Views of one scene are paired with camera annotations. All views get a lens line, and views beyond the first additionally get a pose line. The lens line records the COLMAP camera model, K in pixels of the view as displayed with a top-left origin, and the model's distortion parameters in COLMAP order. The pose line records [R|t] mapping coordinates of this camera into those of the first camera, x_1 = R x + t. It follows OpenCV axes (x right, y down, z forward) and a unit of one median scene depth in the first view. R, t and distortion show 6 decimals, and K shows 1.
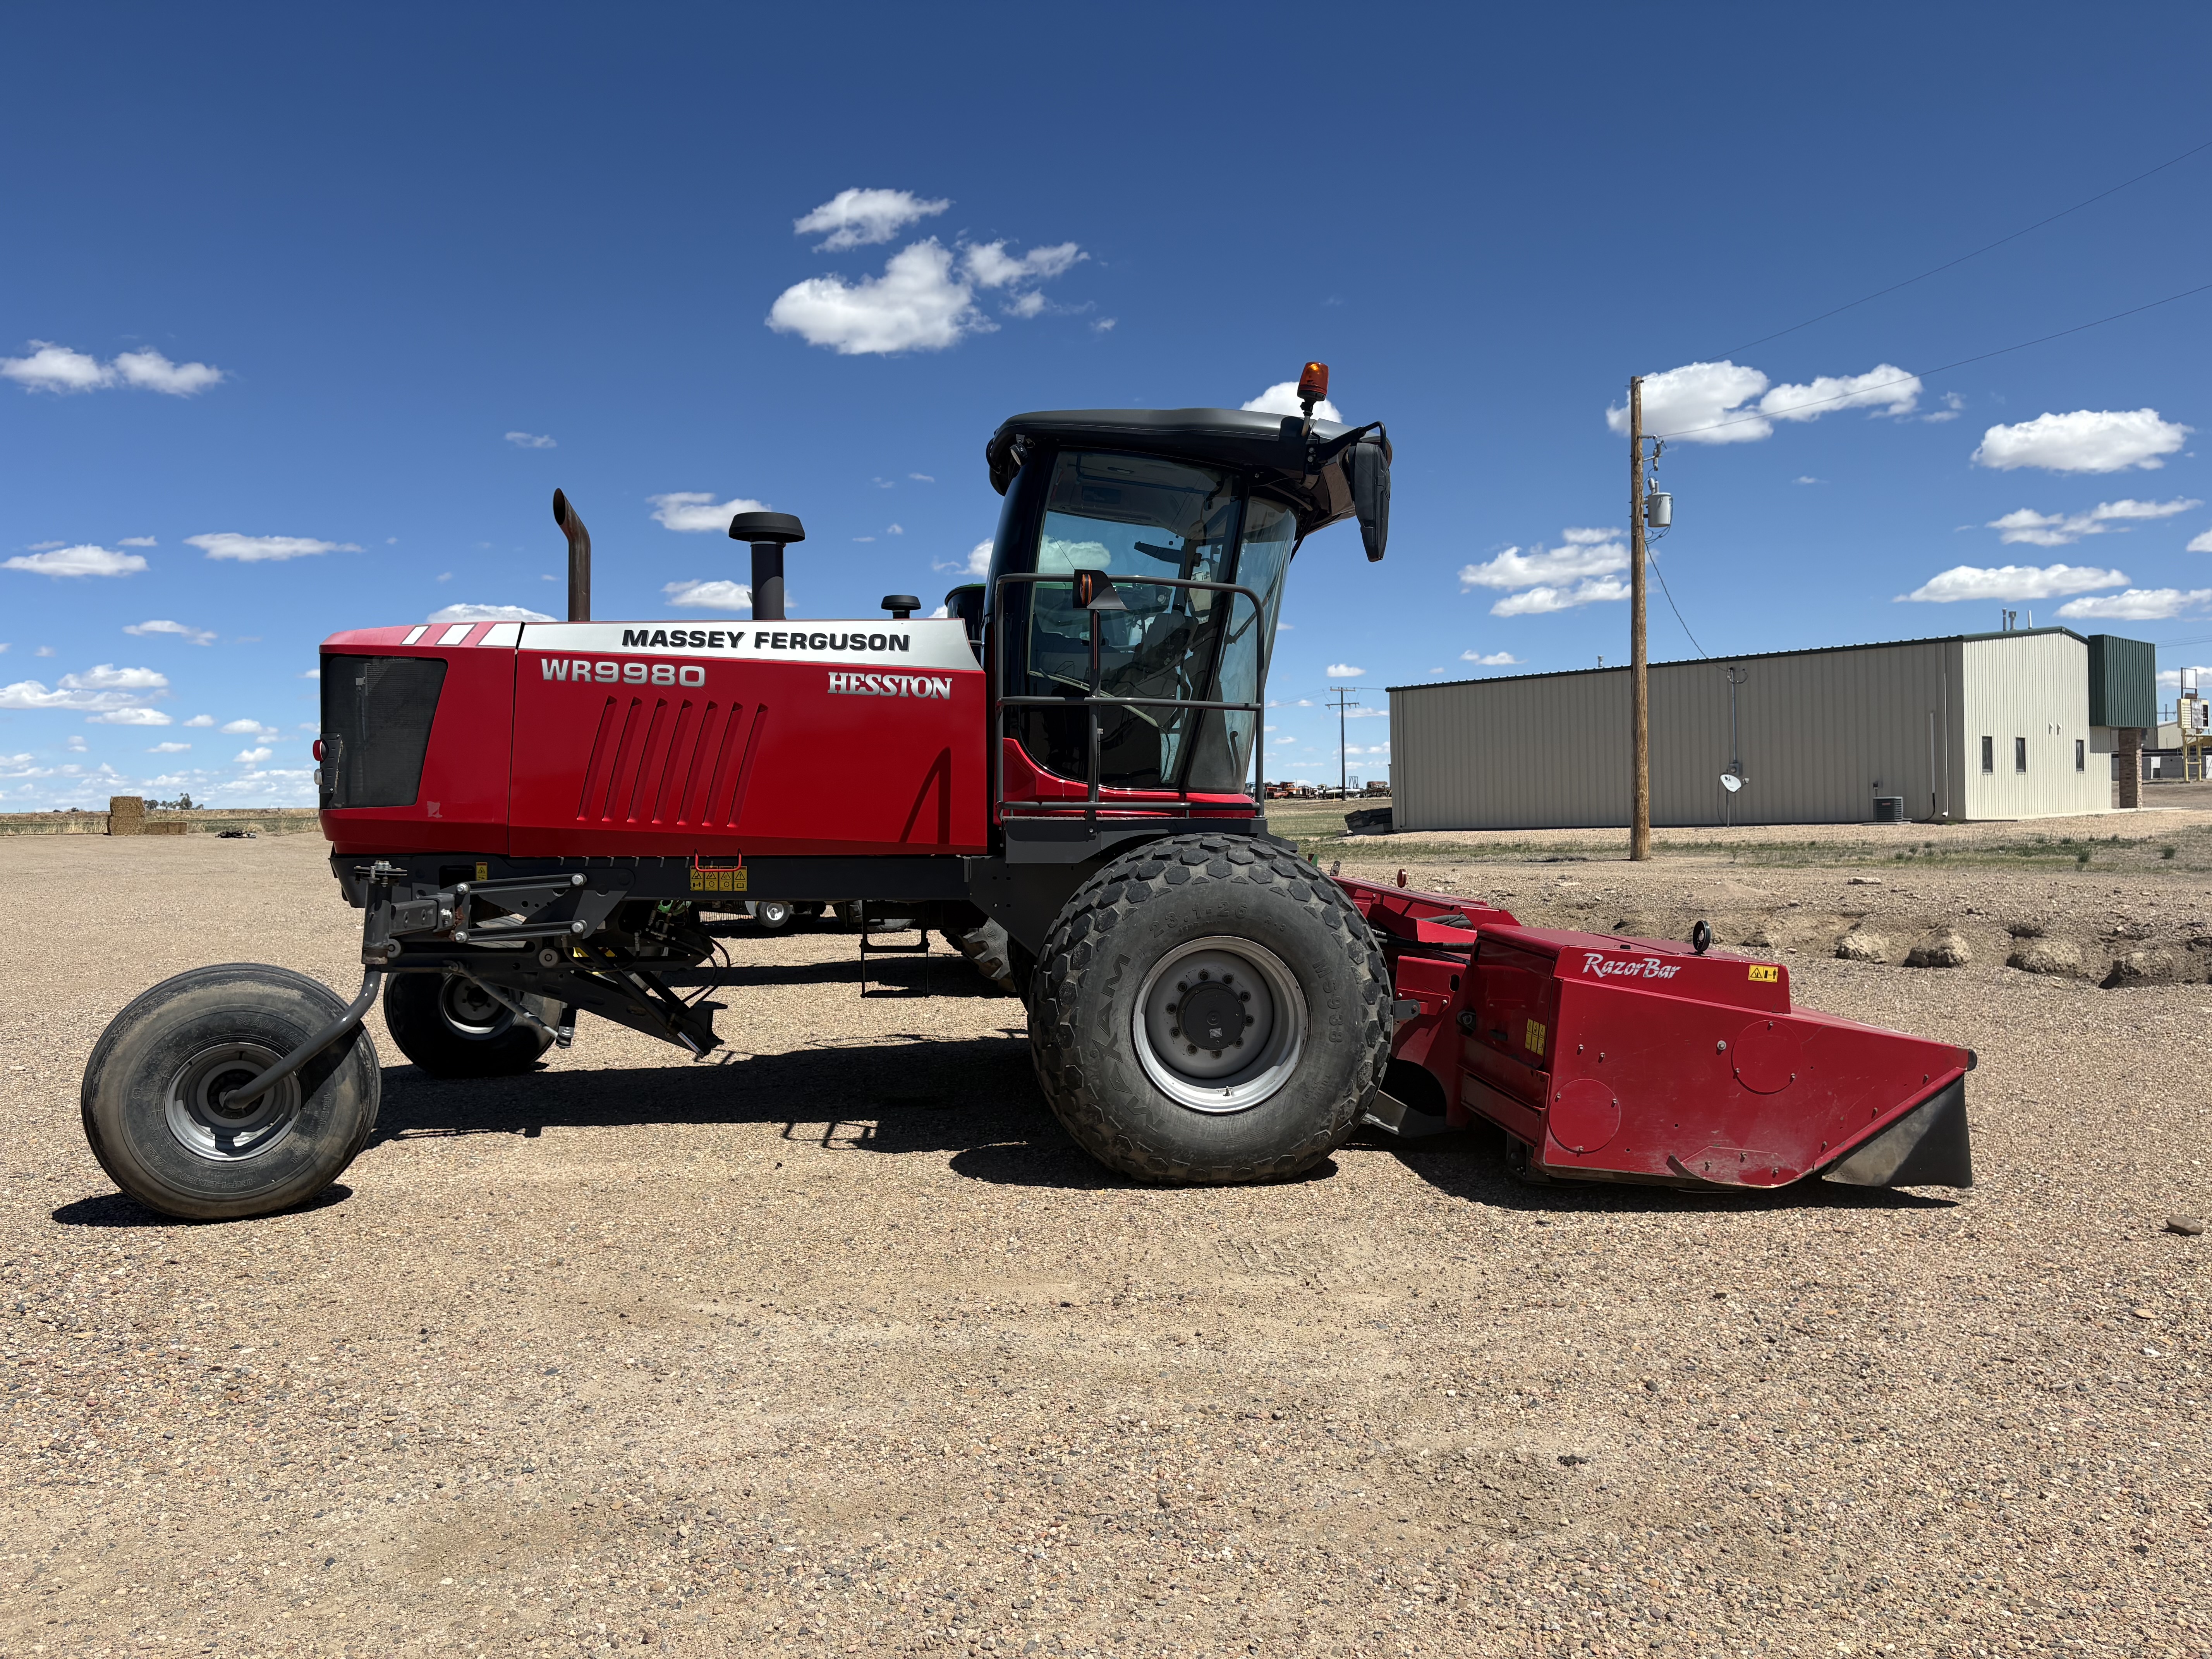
lens RADIAL K [[1640.5, 0, 1103.6], [0, 1640.5, 824.9], [0, 0, 1]] dist [0.018450, -0.021965]
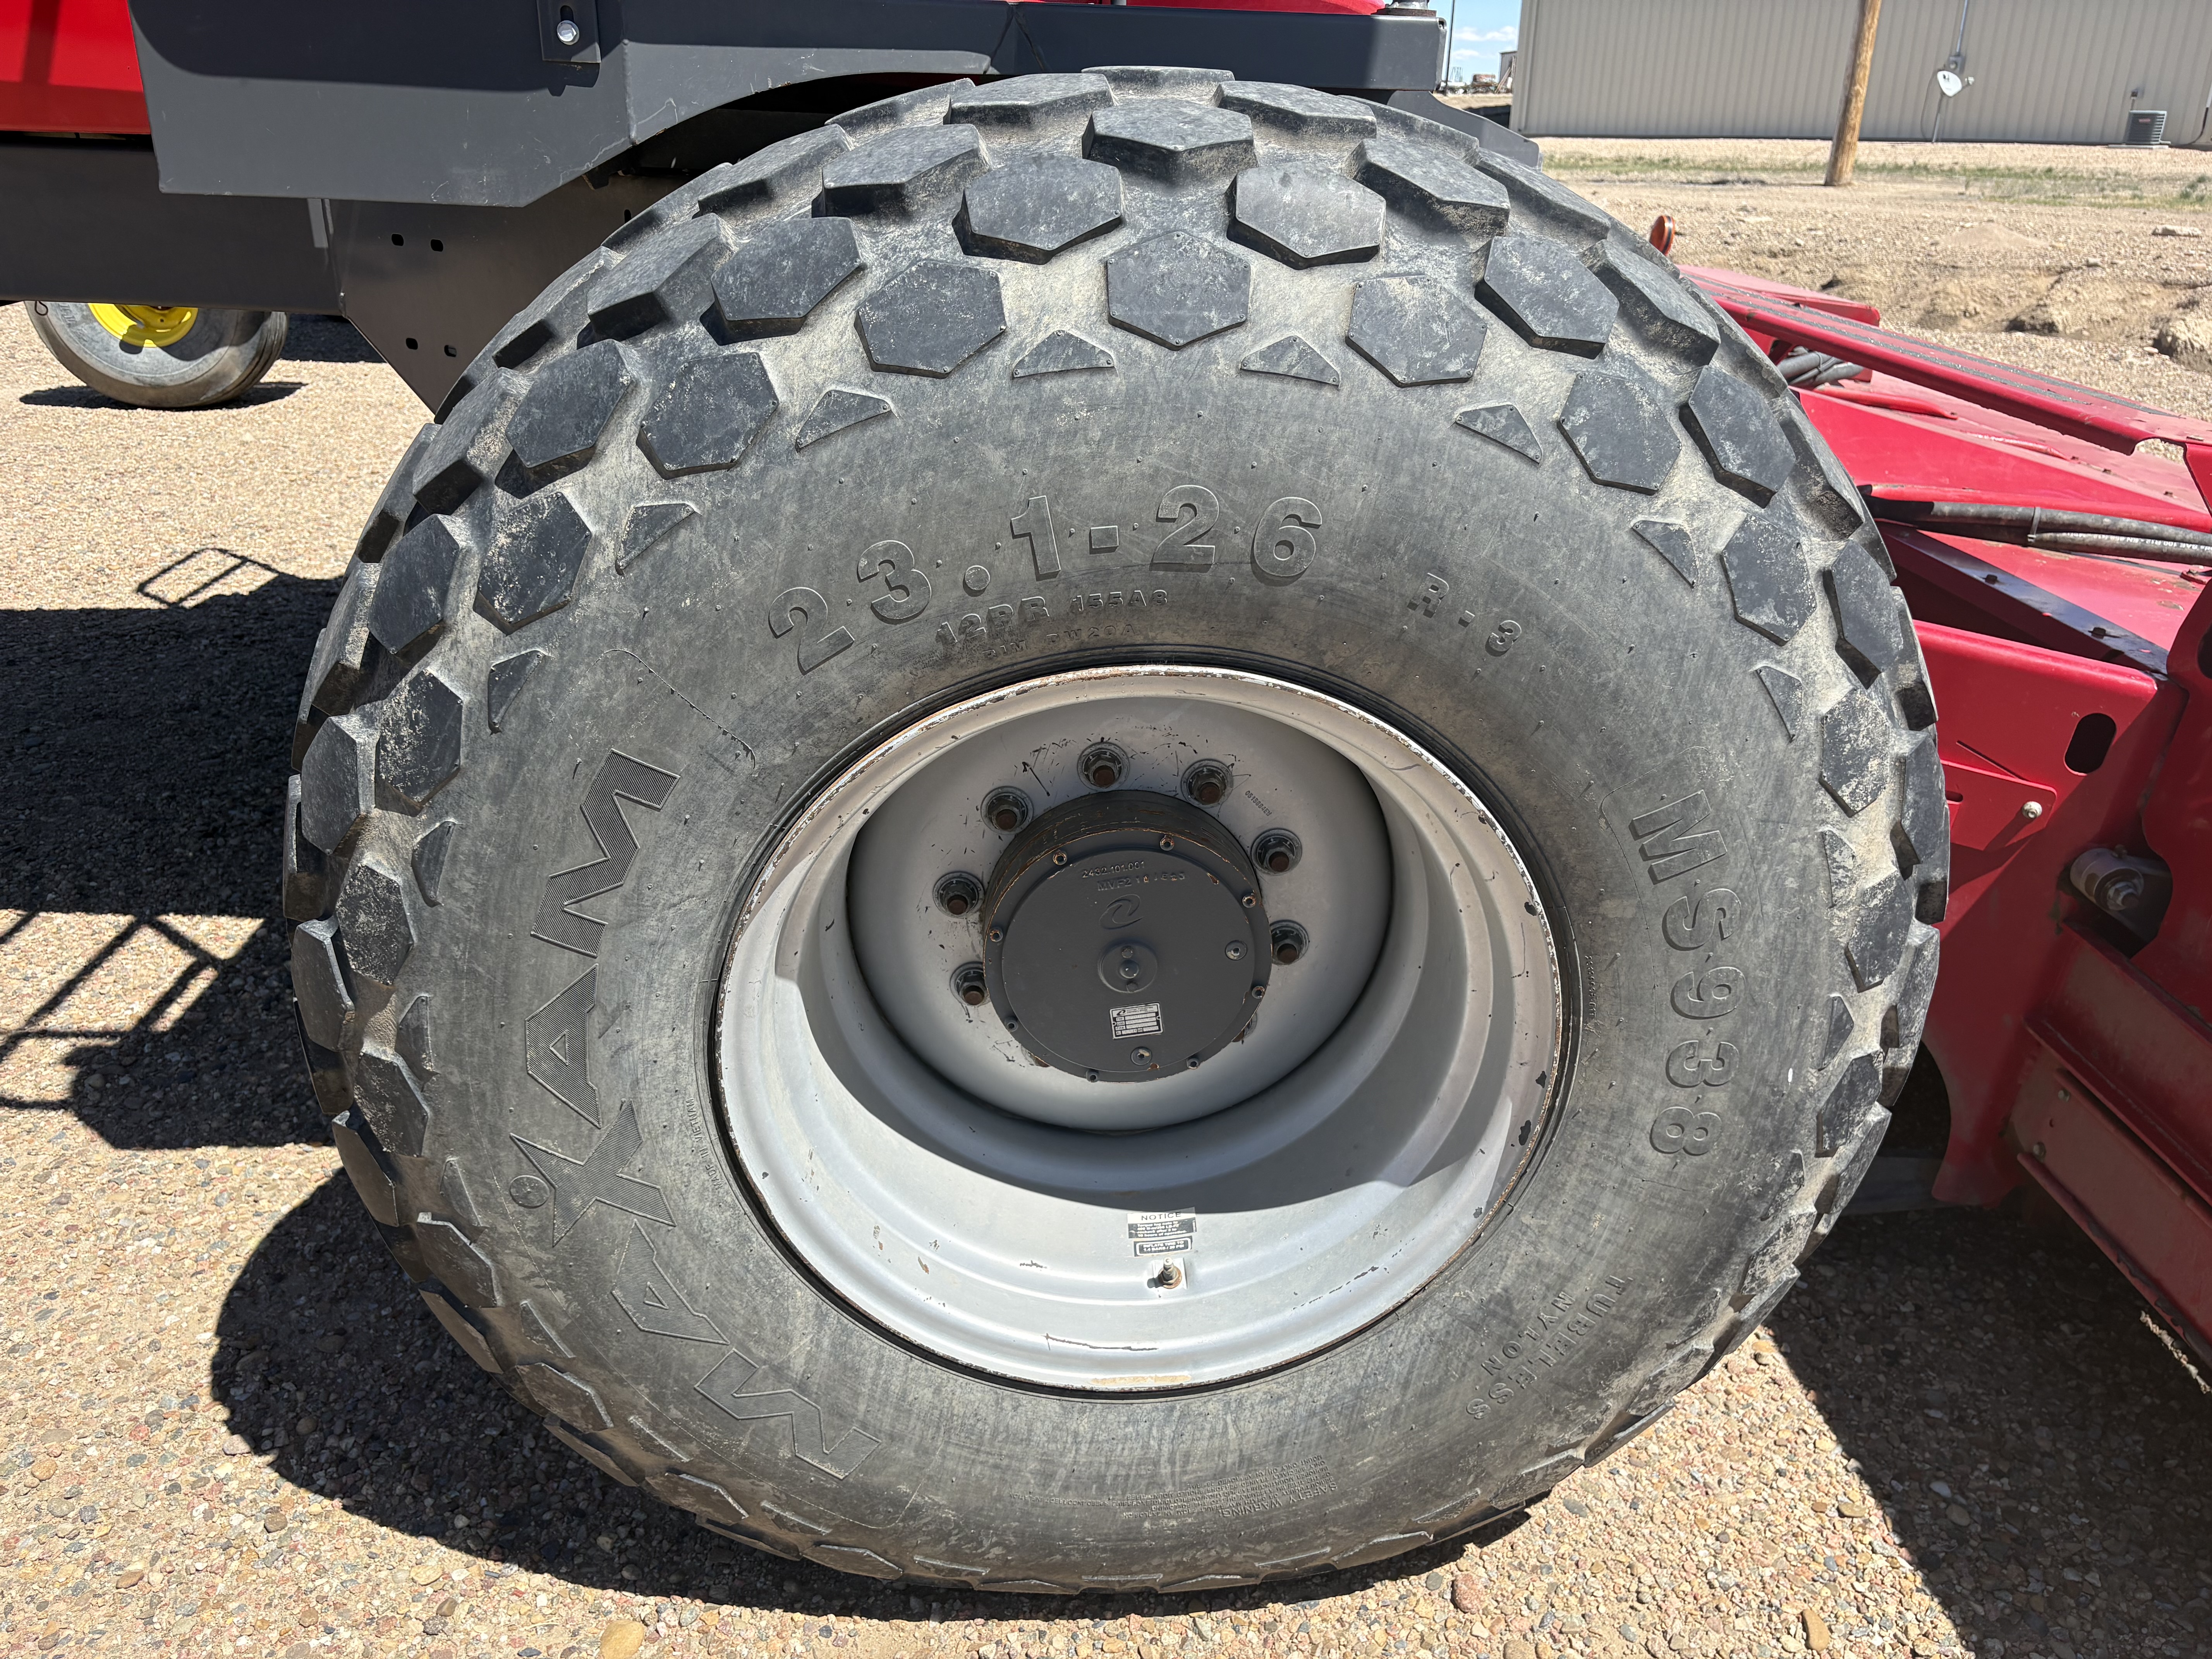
lens RADIAL K [[1640.5, 0, 1099.7], [0, 1640.5, 831.7], [0, 0, 1]] dist [0.018450, -0.021965]
pose [[0.998637, 0.046211, -0.024255, 0.068837], [-0.032717, 0.916401, 0.398923, 0.010435], [0.040662, -0.397586, 0.916664, 0.813111]]
